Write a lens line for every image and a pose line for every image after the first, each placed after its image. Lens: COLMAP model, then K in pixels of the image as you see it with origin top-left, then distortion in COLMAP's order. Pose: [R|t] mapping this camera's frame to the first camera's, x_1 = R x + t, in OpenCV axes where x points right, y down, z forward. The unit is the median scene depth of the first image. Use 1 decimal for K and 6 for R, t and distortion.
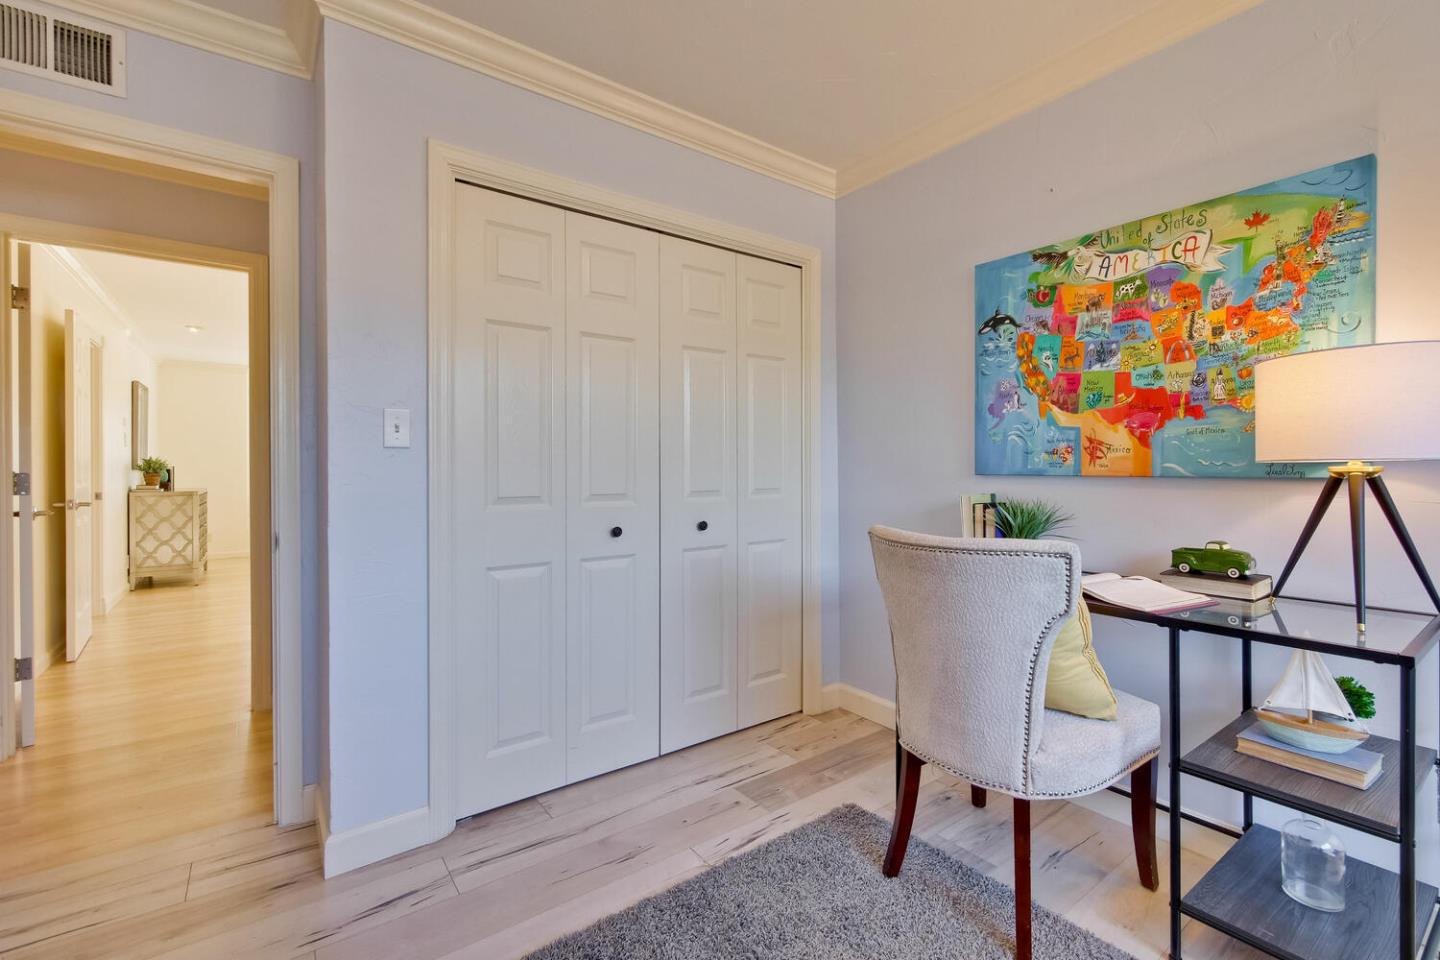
lens RADIAL K [[615.0, 0, 726.7], [0, 615.0, 471.8], [0, 0, 1]] dist [-0.007039, 0.001302]
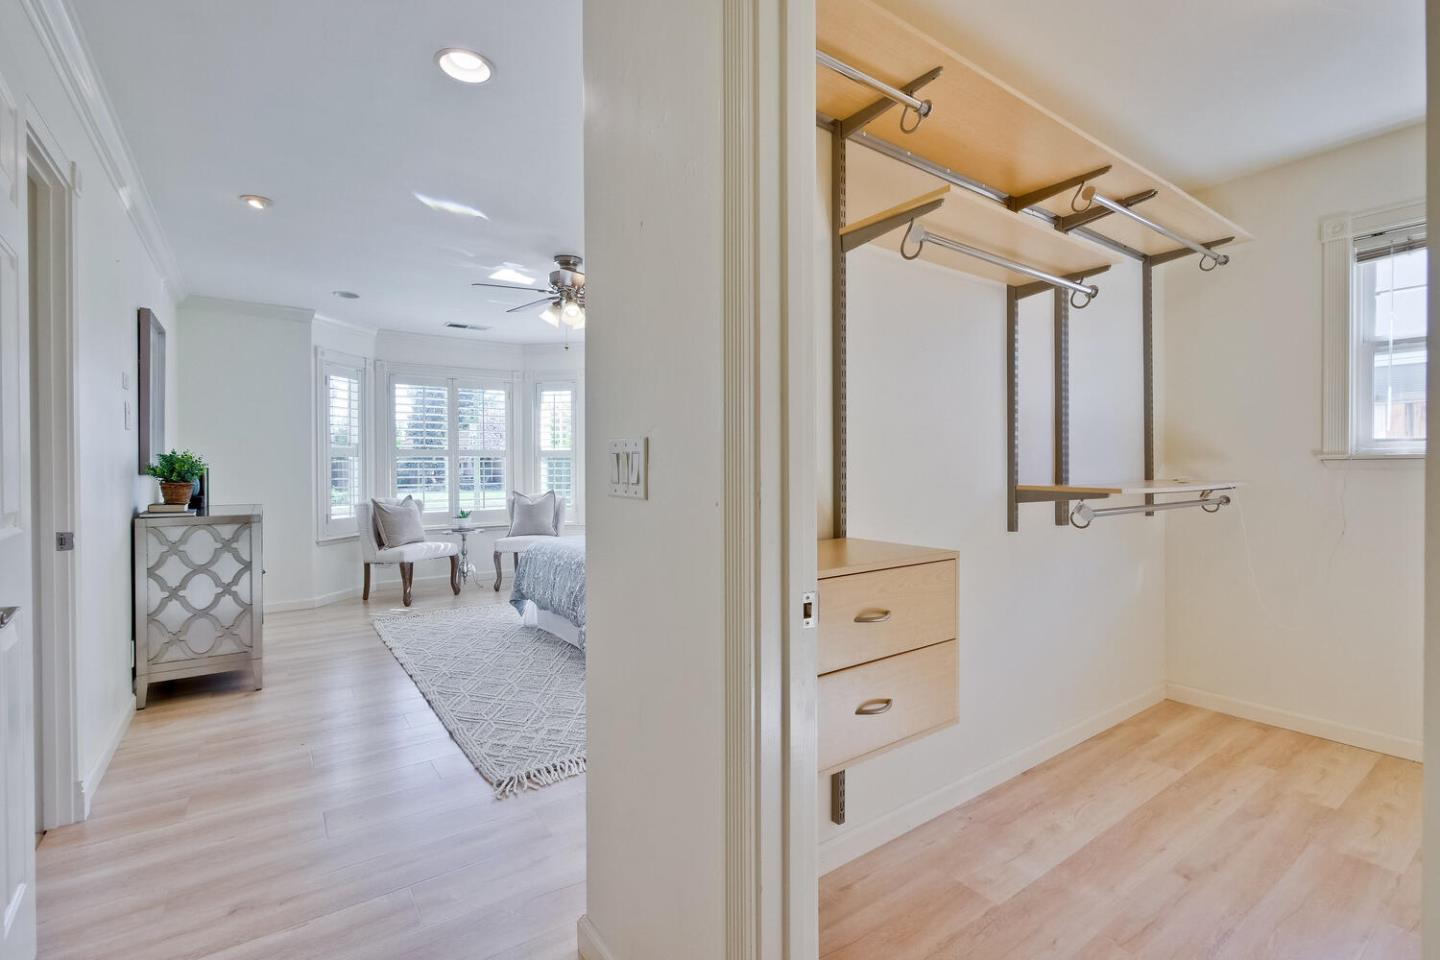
lens RADIAL K [[633.9, 0, 726.1], [0, 633.9, 475.5], [0, 0, 1]] dist [-0.007335, 0.001349]
pose [[0.999914, 0.000432, -0.013121, -0.459368], [-0.000350, 0.999980, 0.006260, -0.006256], [0.013123, -0.006255, 0.999894, 0.463352]]
